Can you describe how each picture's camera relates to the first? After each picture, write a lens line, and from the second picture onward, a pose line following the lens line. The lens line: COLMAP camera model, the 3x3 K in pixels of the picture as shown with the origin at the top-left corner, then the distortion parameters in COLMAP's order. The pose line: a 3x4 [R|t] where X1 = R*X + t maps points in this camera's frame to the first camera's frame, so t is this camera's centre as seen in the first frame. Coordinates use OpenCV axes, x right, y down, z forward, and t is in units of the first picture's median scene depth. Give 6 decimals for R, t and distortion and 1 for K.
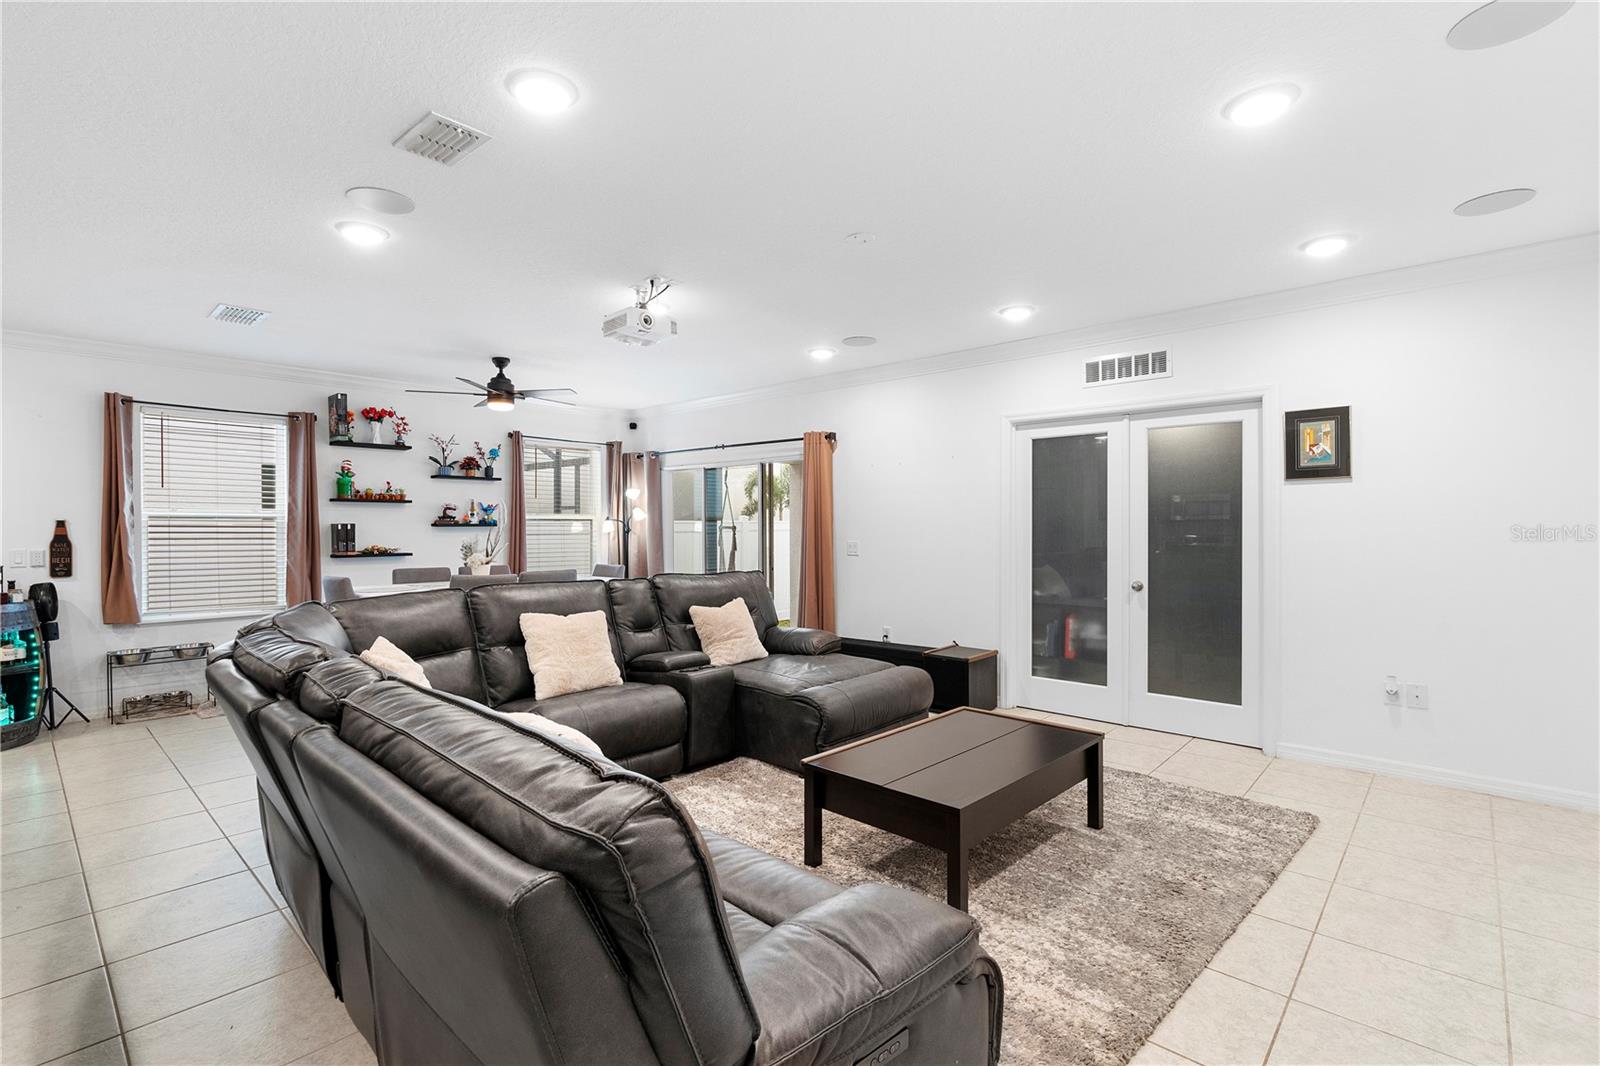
lens RADIAL K [[733.3, 0, 793.6], [0, 733.3, 531.8], [0, 0, 1]] dist [-0.010454, 0.004026]
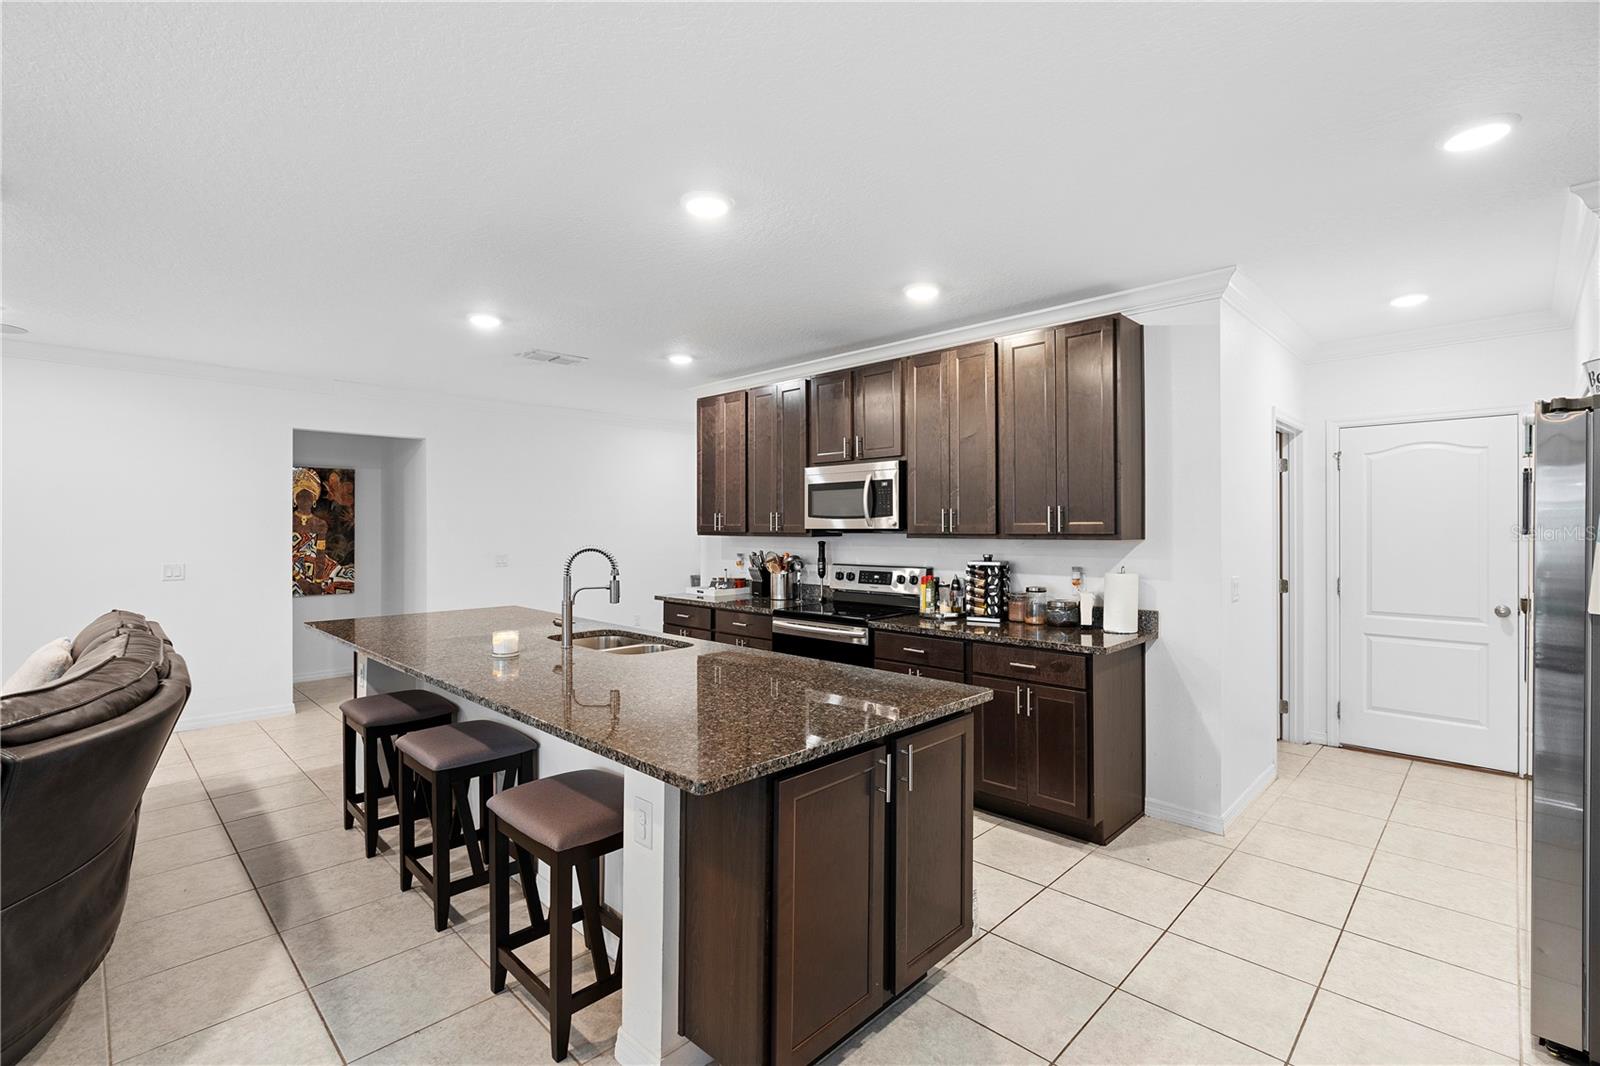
lens RADIAL K [[733.3, 0, 798.0], [0, 733.3, 517.7], [0, 0, 1]] dist [-0.010454, 0.004026]
pose [[-0.999844, 0.004169, 0.017180, -0.677197], [0.004051, 0.999968, -0.006890, -0.021569], [-0.017208, -0.006820, -0.999829, 0.810247]]
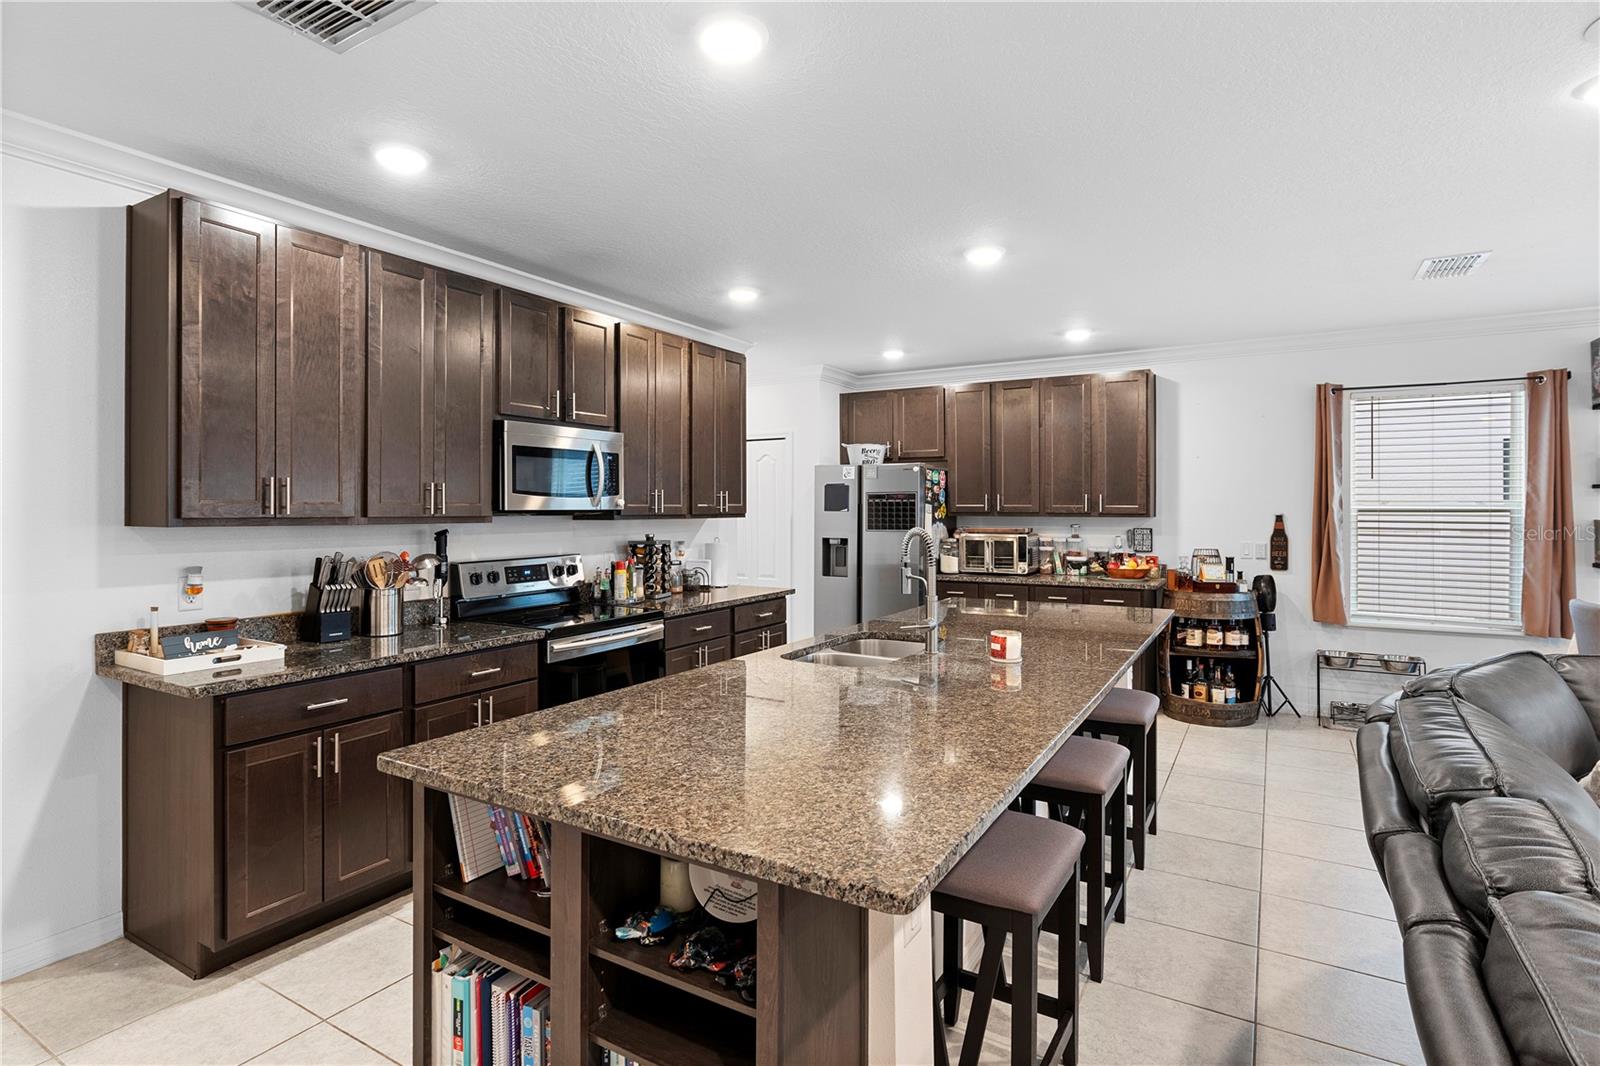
lens RADIAL K [[809.6, 0, 797.5], [0, 809.6, 511.0], [0, 0, 1]] dist [-0.006256, 0.004286]
pose [[0.209991, 0.006428, -0.977682, -0.027849], [-0.007227, 0.999961, 0.005022, -0.018974], [0.977677, 0.006011, 0.210029, 0.080736]]
